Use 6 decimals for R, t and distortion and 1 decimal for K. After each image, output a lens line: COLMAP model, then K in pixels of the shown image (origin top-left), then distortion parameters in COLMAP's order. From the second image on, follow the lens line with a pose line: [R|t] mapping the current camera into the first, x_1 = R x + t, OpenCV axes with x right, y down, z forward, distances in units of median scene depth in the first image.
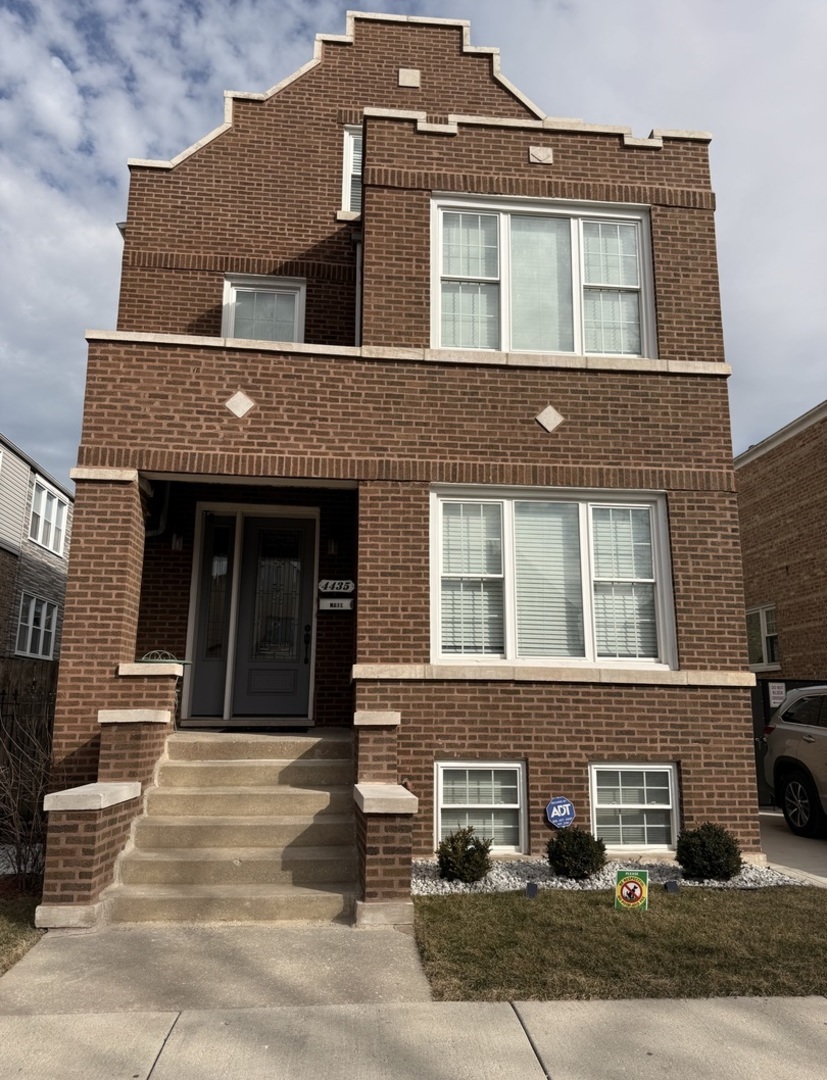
lens RADIAL K [[790.3, 0, 413.5], [0, 790.3, 540.0], [0, 0, 1]] dist [0.115609, -0.196687]
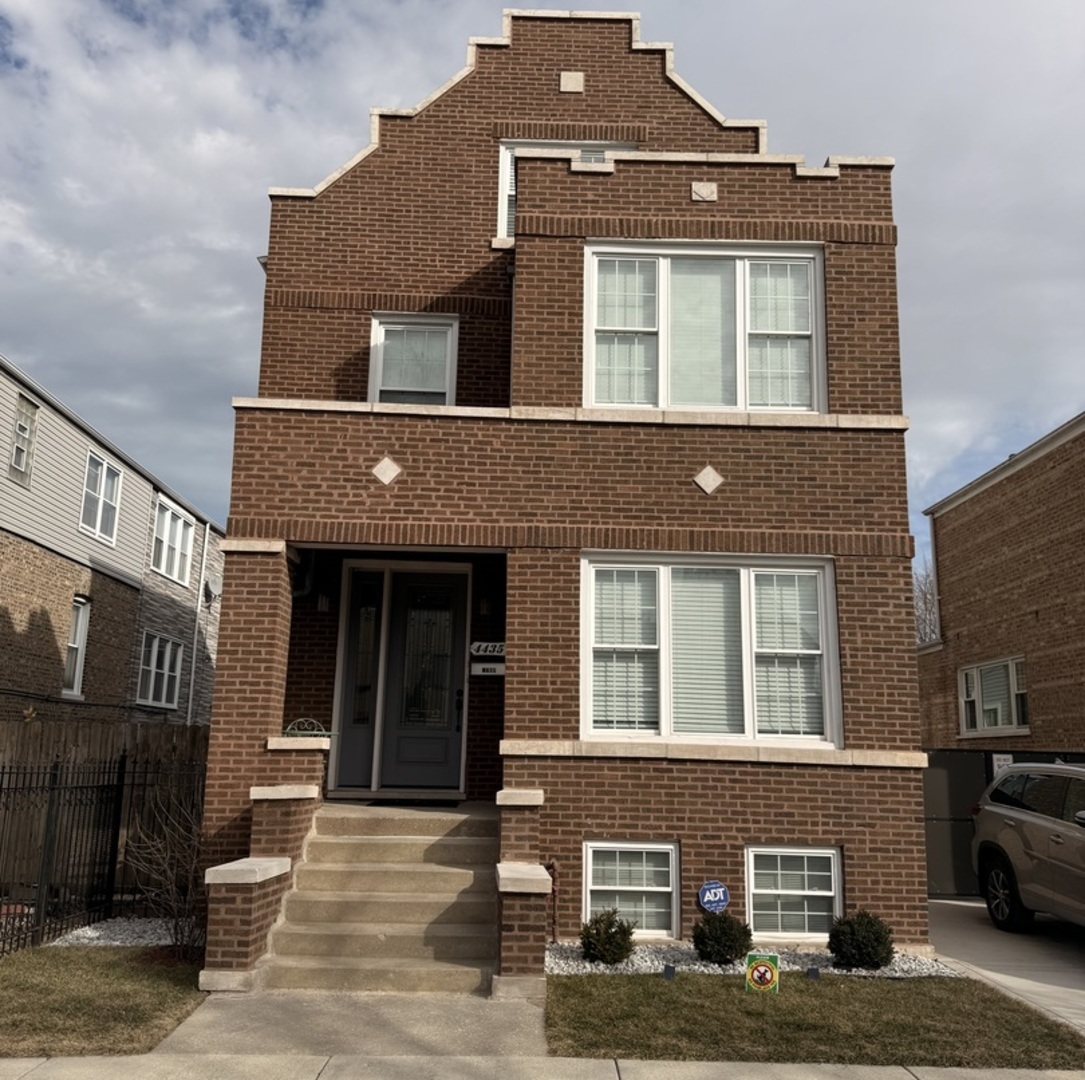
lens RADIAL K [[1031.9, 0, 542.5], [0, 1031.9, 540.0], [0, 0, 1]] dist [0.172417, -0.356869]
pose [[0.997165, -0.003741, -0.075153, 0.068386], [0.003710, 0.999993, -0.000545, -0.083060], [0.075154, 0.000265, 0.997172, -0.256049]]
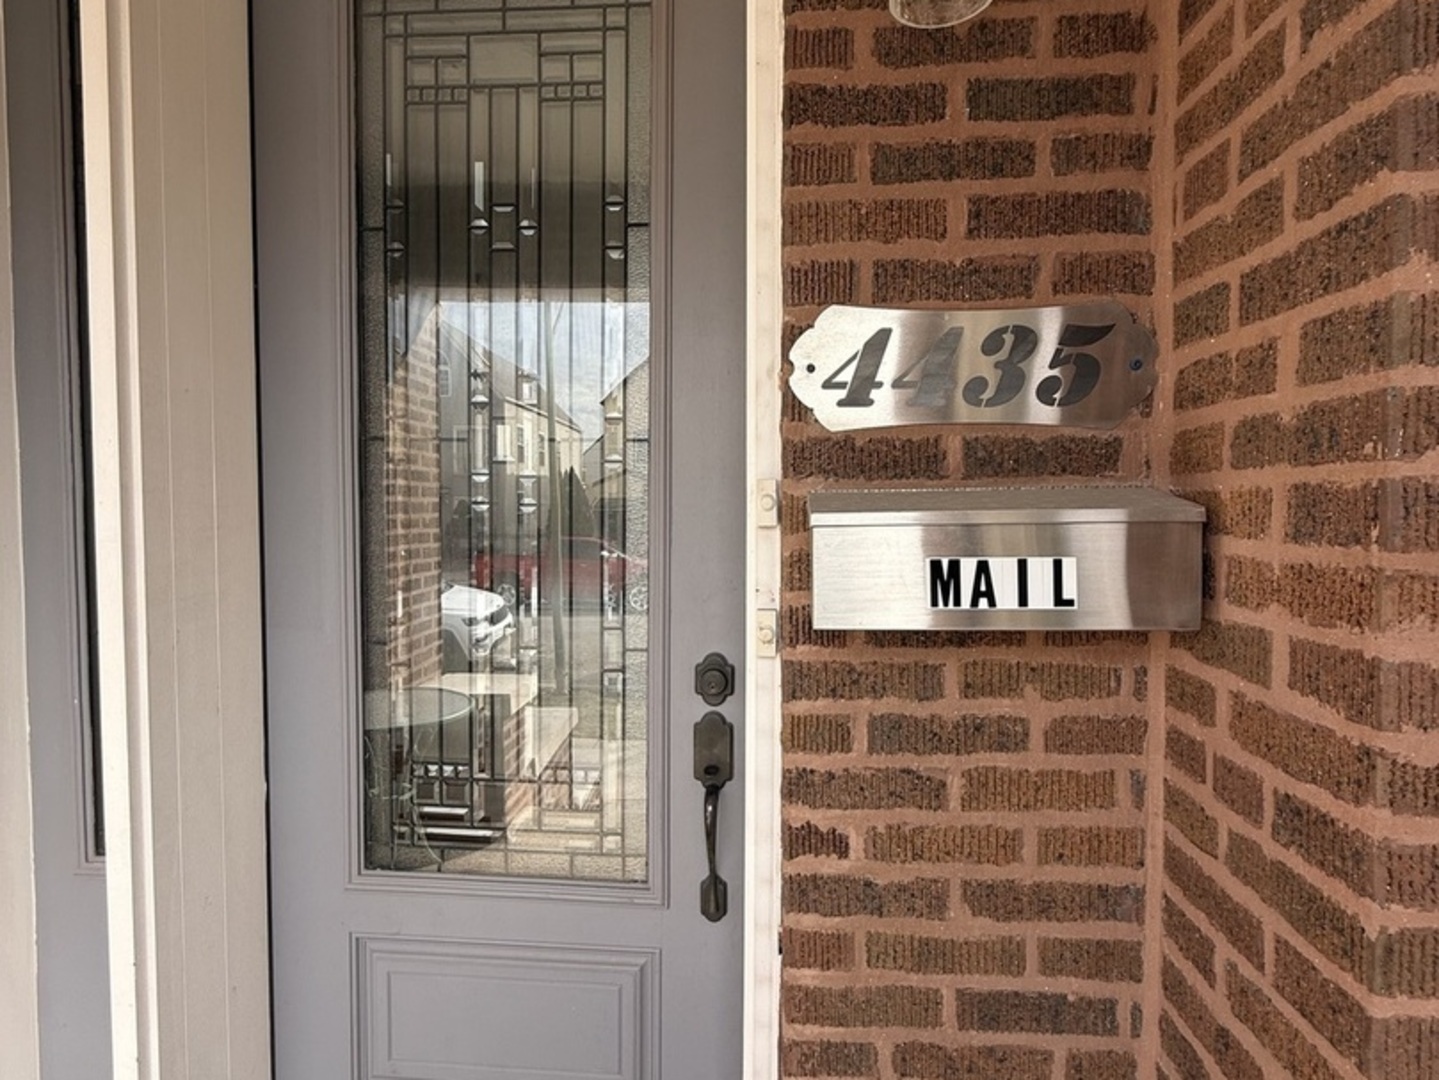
lens RADIAL K [[762.4, 0, 719.5], [0, 762.4, 540.0], [0, 0, 1]] dist [0.028699, -0.000292]
pose [[0.984347, 0.008265, -0.176047, -0.132447], [0.038331, 0.964949, 0.259625, 0.062874], [0.172022, -0.262309, 0.949528, 1.065350]]
